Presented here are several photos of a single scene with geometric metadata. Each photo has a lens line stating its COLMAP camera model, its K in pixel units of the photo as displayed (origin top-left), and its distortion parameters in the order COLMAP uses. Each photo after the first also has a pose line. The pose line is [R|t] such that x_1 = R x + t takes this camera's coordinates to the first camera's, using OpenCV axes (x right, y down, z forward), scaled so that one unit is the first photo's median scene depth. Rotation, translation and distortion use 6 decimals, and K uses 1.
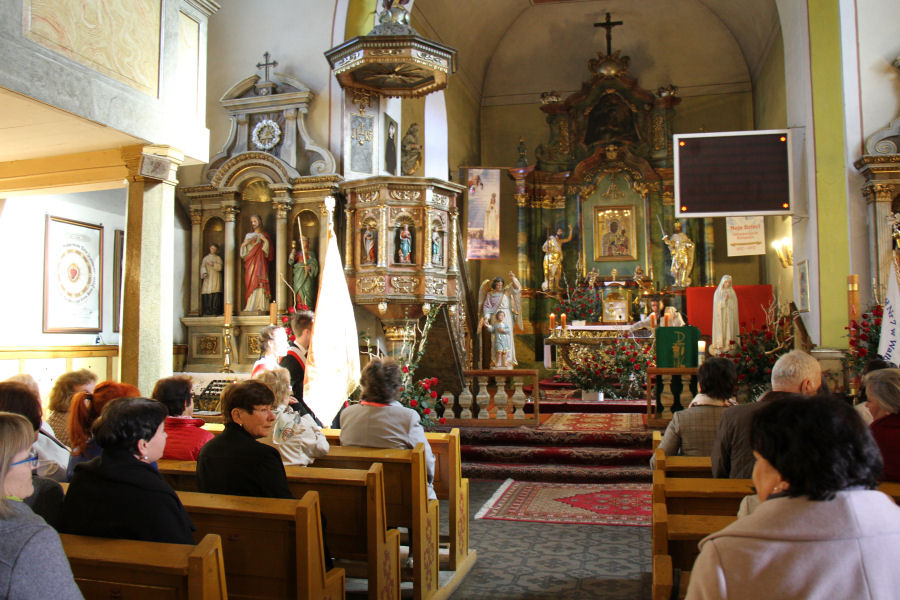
lens RADIAL K [[748.3, 0, 450.0], [0, 748.3, 300.0], [0, 0, 1]] dist [-0.136098, 0.001698]
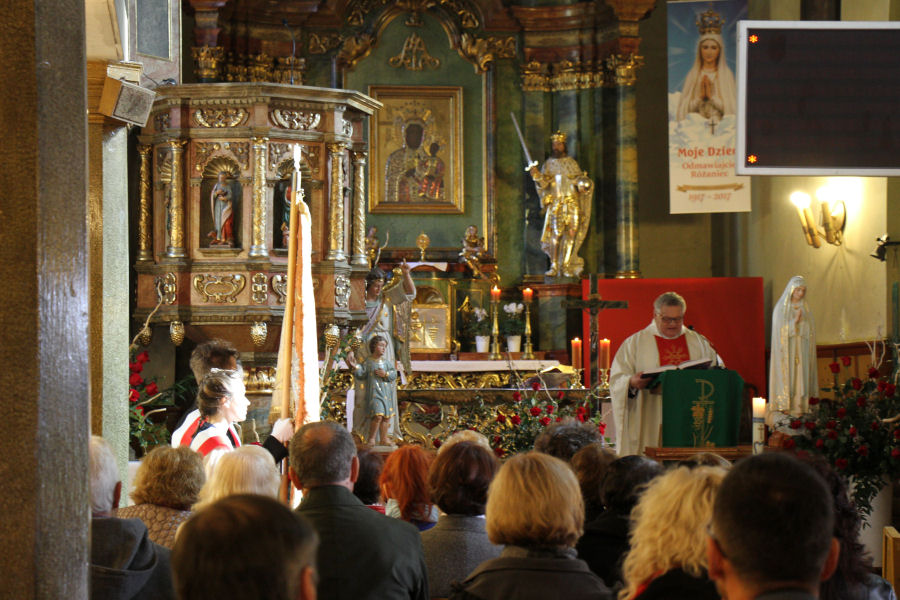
lens RADIAL K [[2147.6, 0, 450.0], [0, 2147.6, 300.0], [0, 0, 1]] dist [0.394097, -0.032514]
pose [[0.934719, 0.017187, 0.354972, -0.452307], [-0.021105, 0.999752, 0.007167, -0.023716], [-0.354761, -0.014191, 0.934849, -0.427352]]
